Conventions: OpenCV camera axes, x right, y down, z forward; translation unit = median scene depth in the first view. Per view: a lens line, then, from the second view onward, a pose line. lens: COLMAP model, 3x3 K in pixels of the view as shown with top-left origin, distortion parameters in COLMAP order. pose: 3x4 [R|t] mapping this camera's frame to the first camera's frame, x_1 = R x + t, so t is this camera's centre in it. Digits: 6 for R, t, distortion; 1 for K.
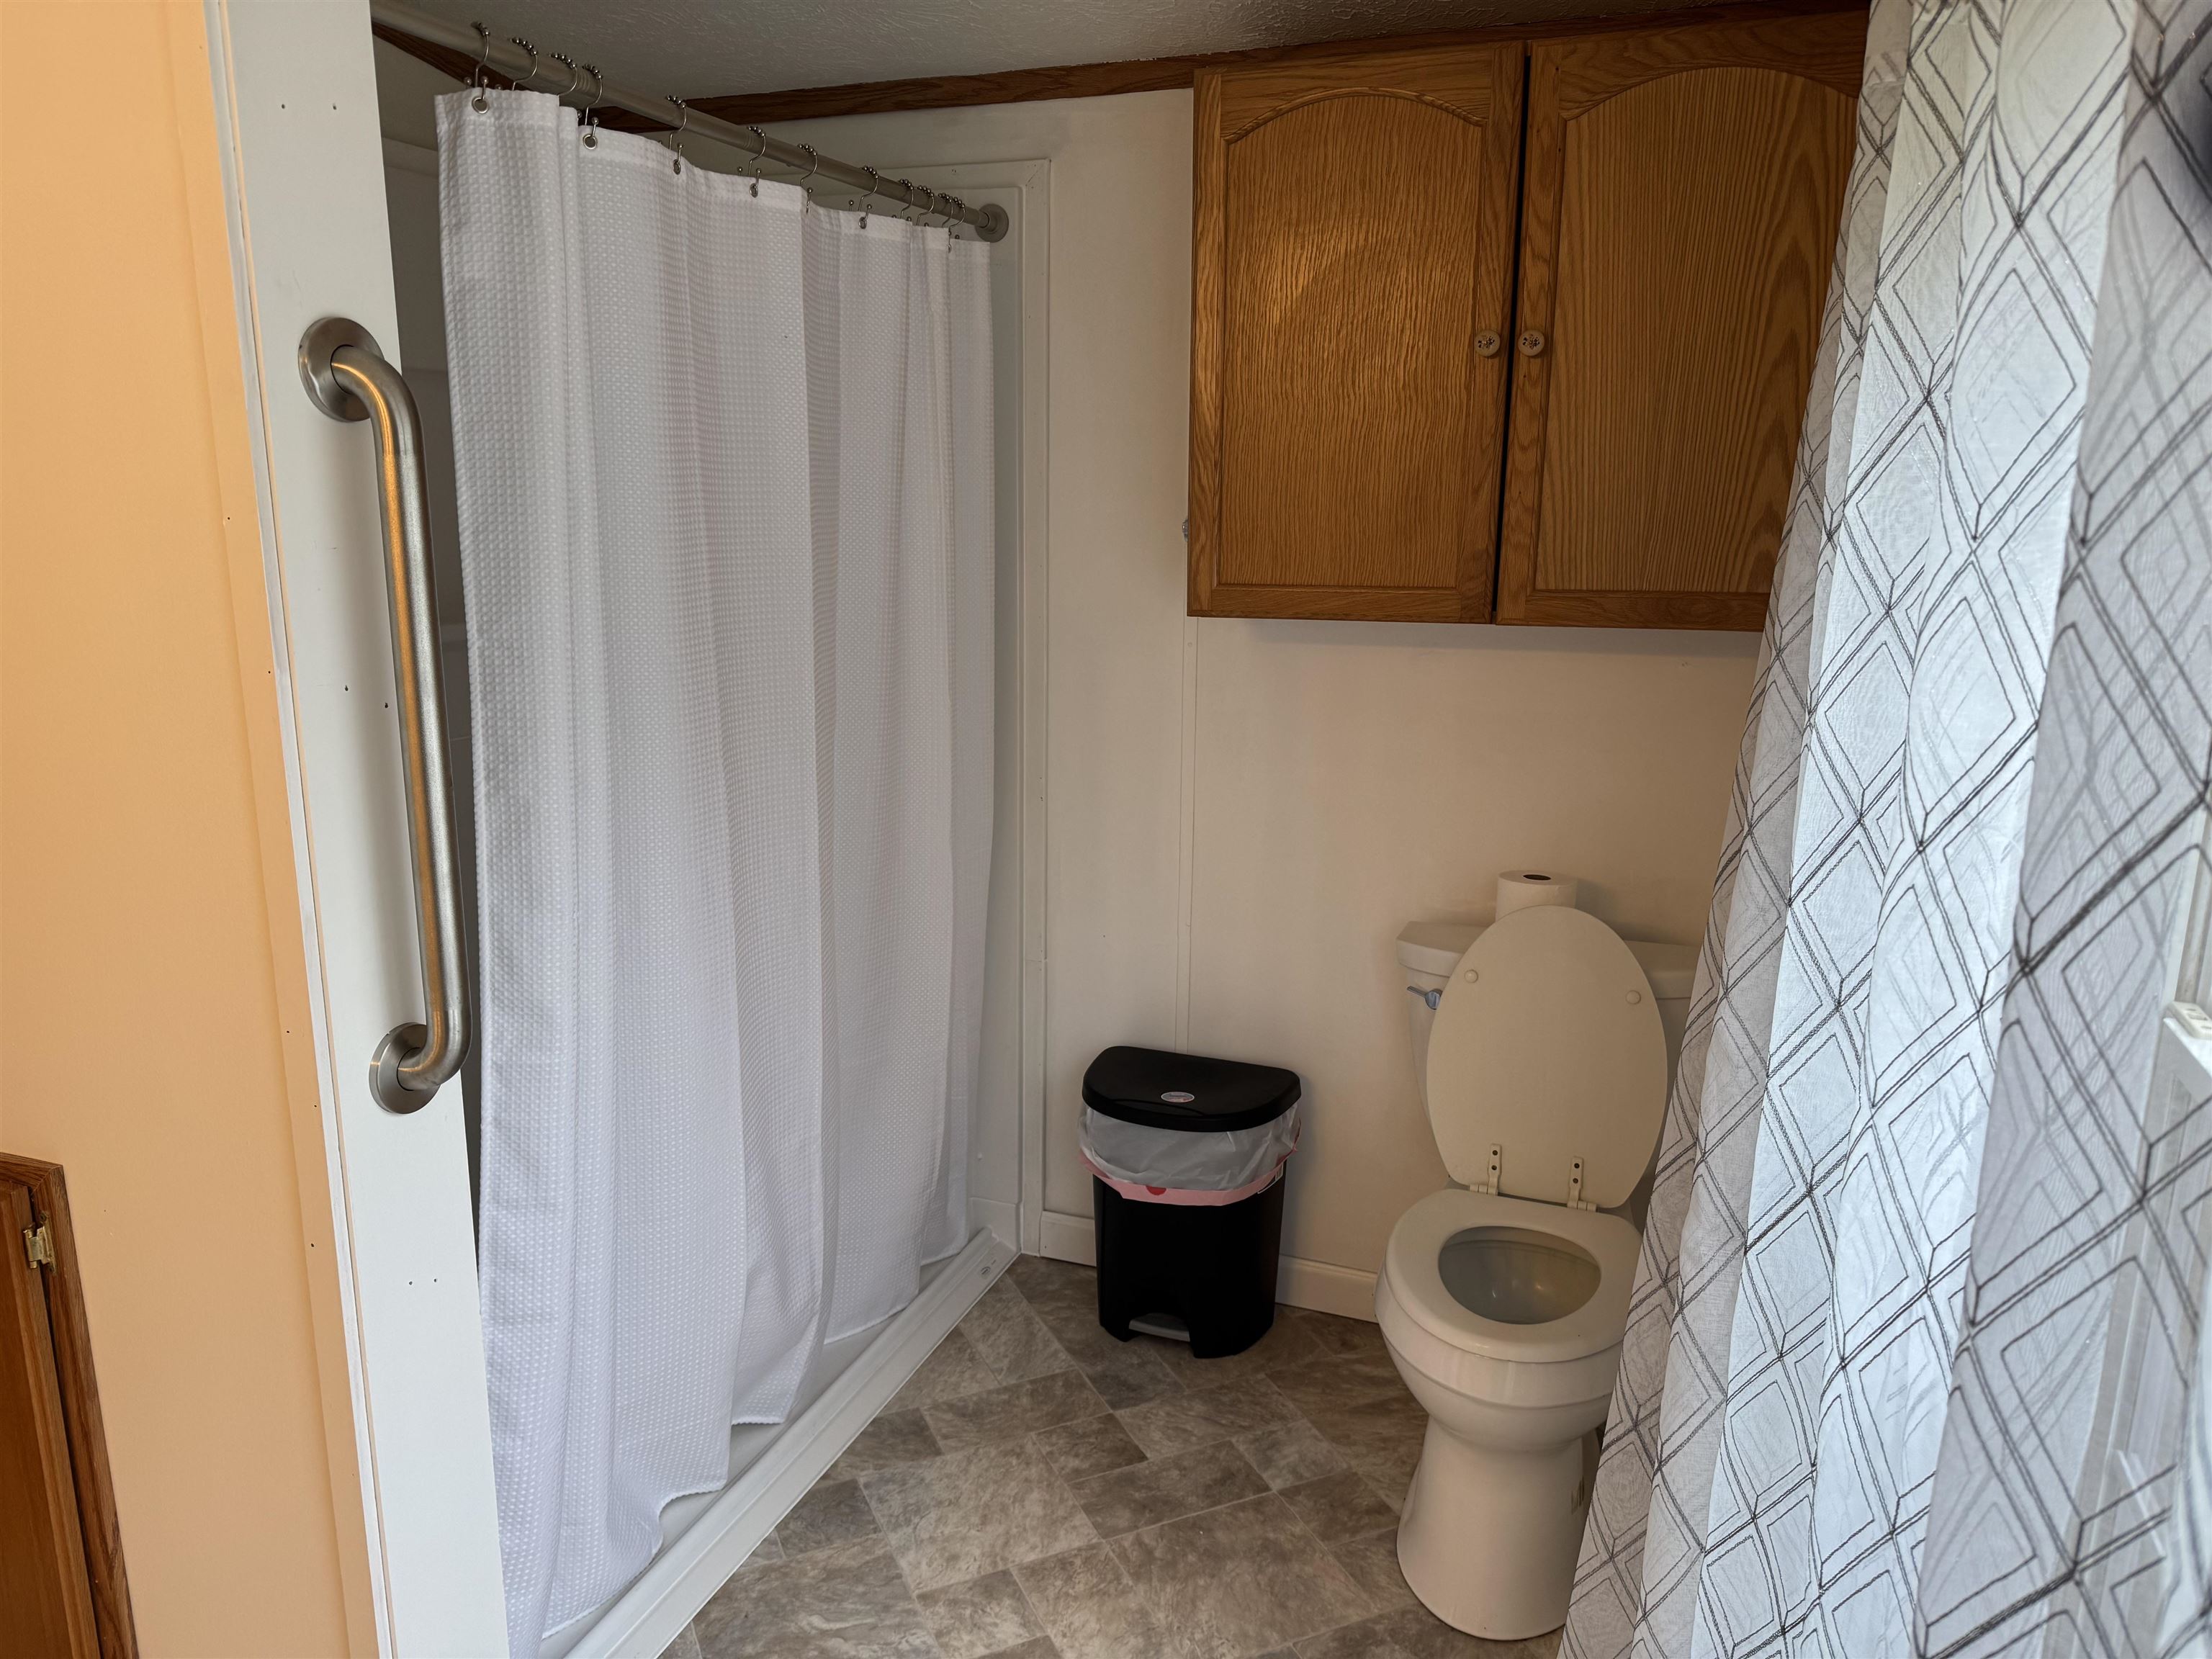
lens RADIAL K [[1549.1, 0, 1112.7], [0, 1549.1, 845.7], [0, 0, 1]] dist [0.082275, -0.094910]
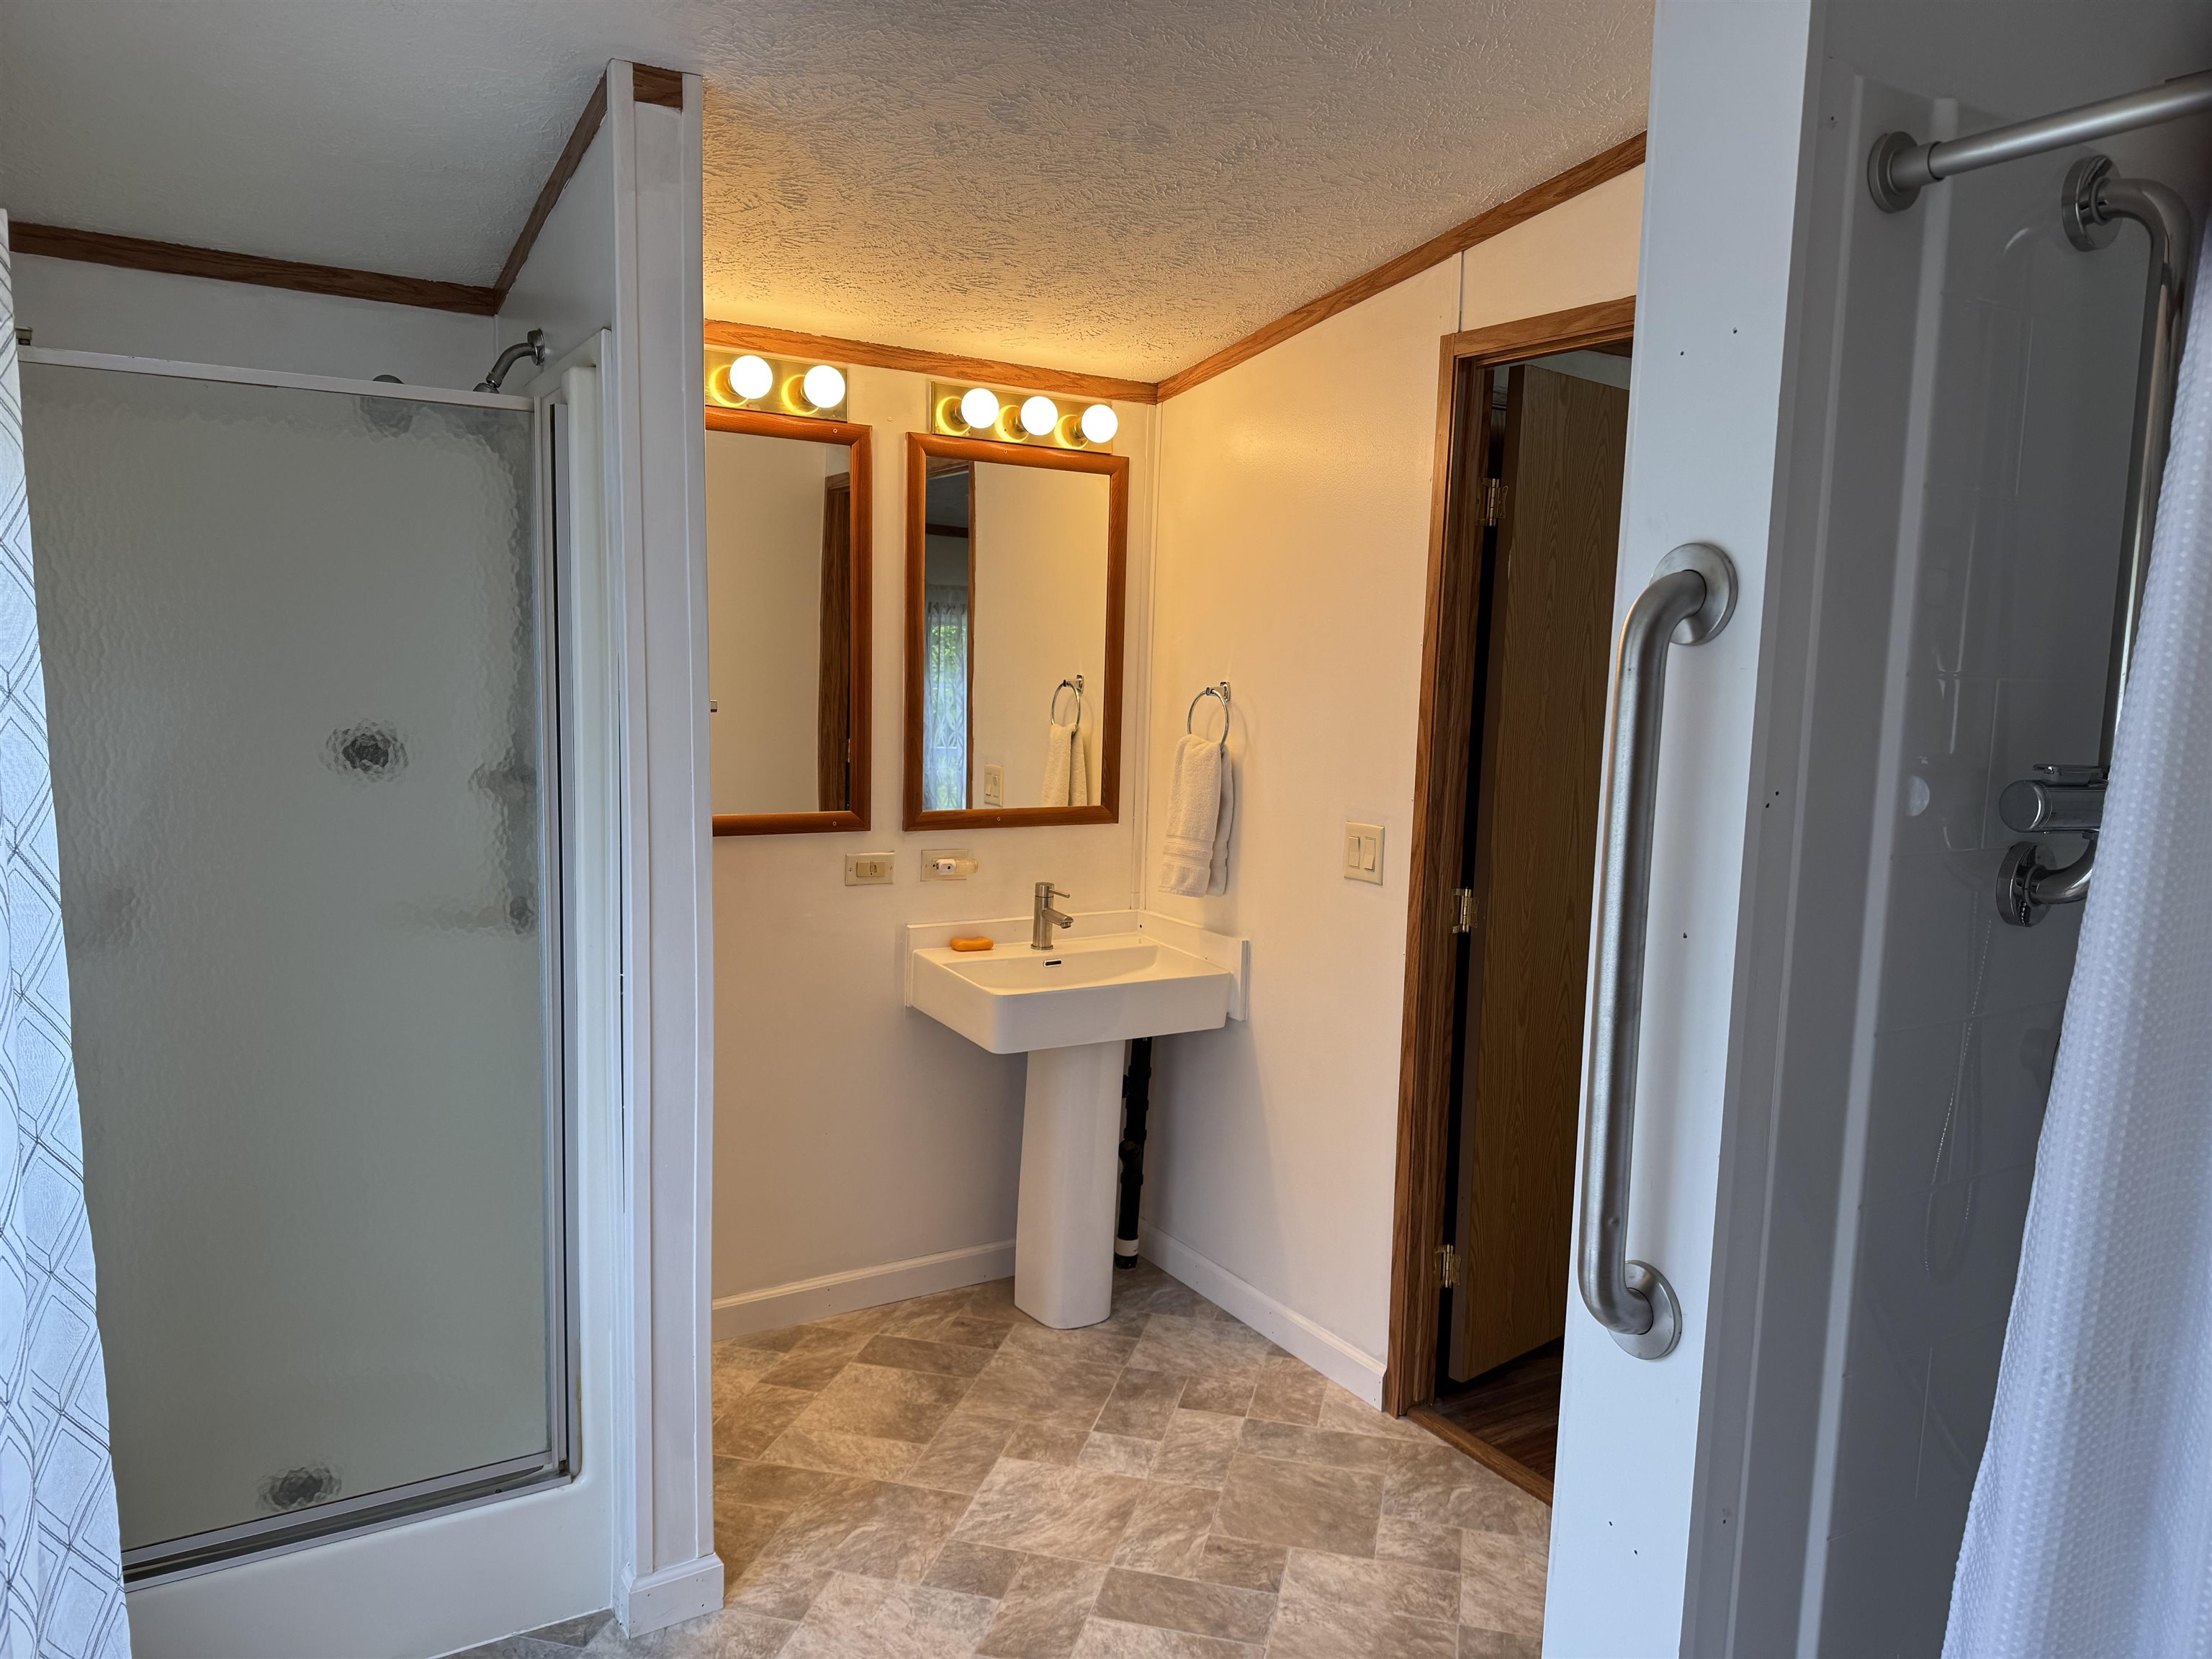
lens RADIAL K [[1556.2, 0, 1098.6], [0, 1556.2, 839.5], [0, 0, 1]] dist [0.113477, -0.171819]
pose [[-0.622536, 0.066600, -0.779752, 1.008519], [-0.204520, 0.947901, 0.244246, -0.307023], [0.755394, 0.311527, -0.576481, 1.313662]]
